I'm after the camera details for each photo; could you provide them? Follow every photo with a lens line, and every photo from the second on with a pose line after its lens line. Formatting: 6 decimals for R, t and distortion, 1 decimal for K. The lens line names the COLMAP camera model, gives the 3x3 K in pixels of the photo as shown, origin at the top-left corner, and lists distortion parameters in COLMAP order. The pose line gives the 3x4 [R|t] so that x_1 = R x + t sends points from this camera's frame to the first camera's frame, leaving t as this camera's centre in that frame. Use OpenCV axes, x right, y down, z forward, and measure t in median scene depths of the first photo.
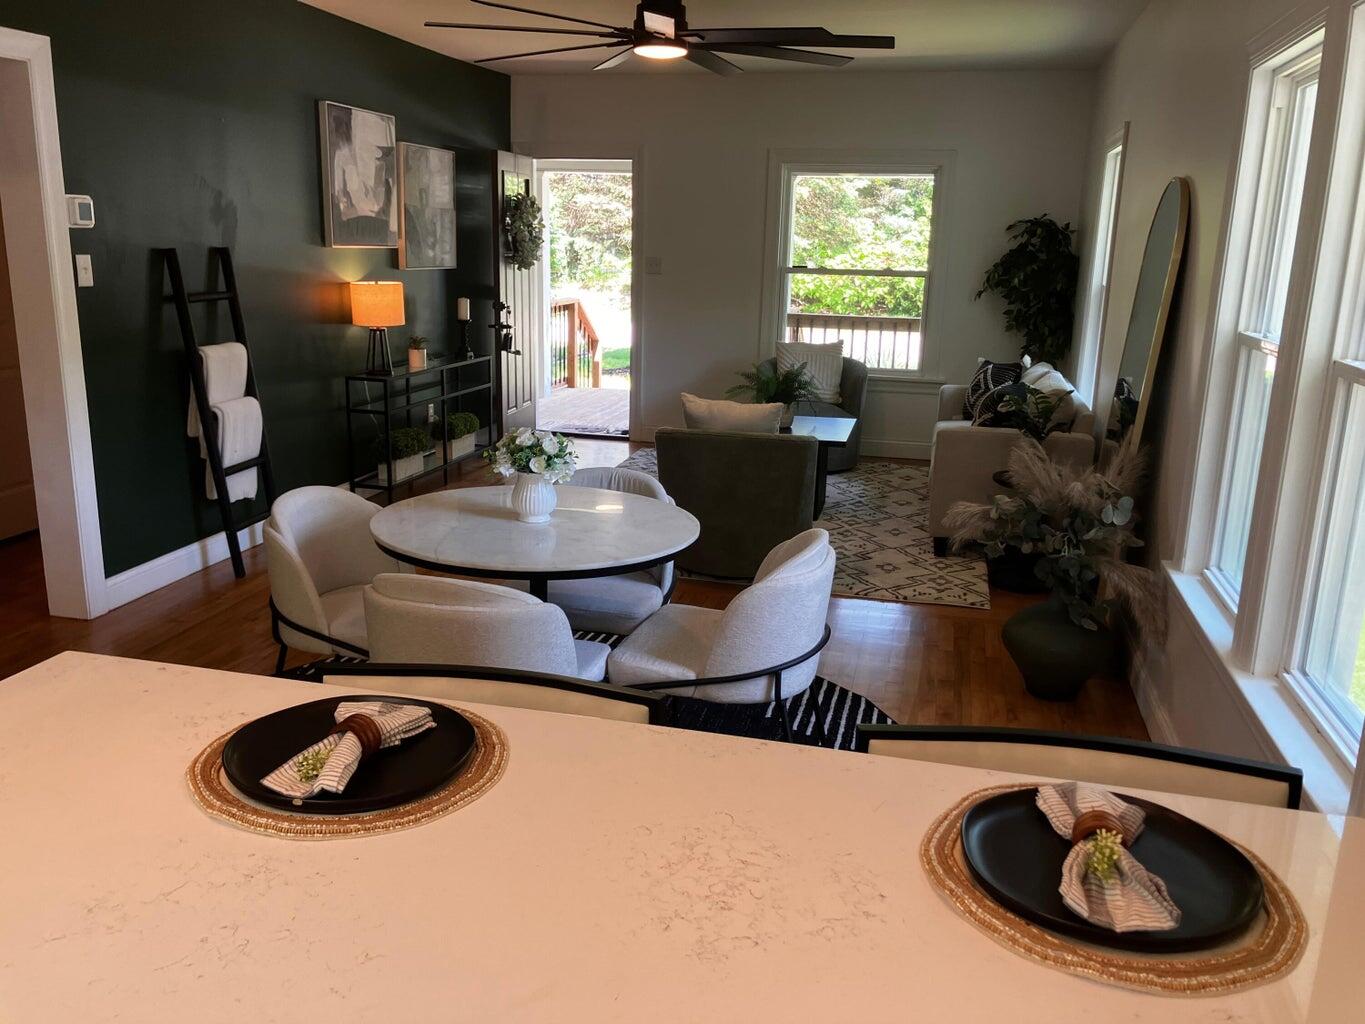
lens RADIAL K [[1125.6, 0, 655.9], [0, 1125.6, 508.2], [0, 0, 1]] dist [0.081080, -0.102895]
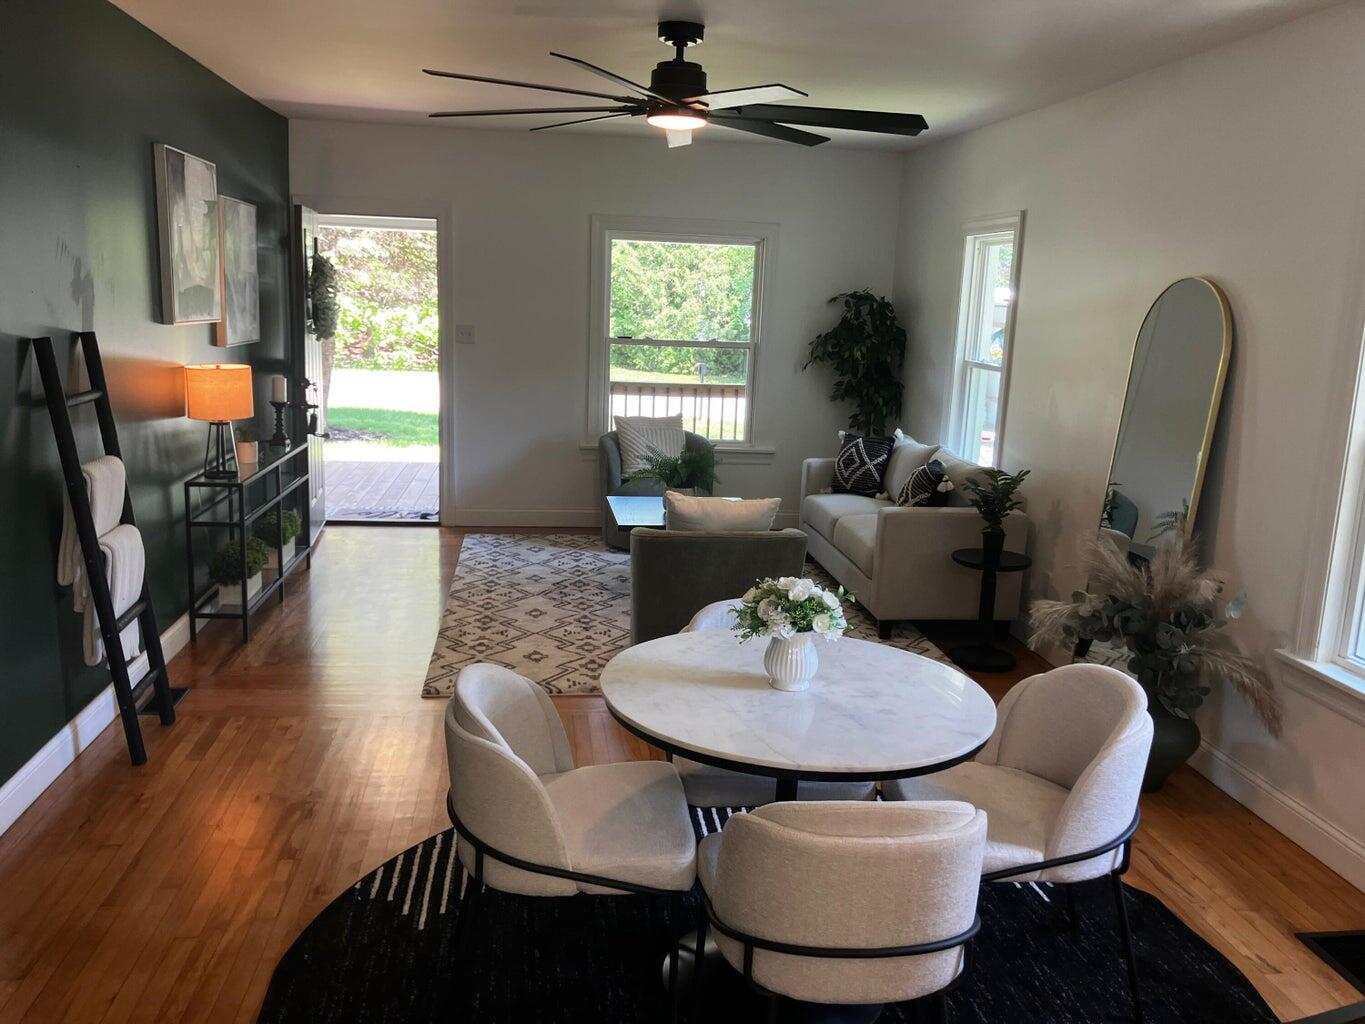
lens RADIAL K [[1125.6, 0, 668.4], [0, 1125.6, 509.5], [0, 0, 1]] dist [0.081080, -0.102895]
pose [[0.931827, -0.056839, 0.358425, -0.224337], [0.070129, 0.997245, -0.024178, -0.049006], [-0.356063, 0.047666, 0.933245, 0.115915]]
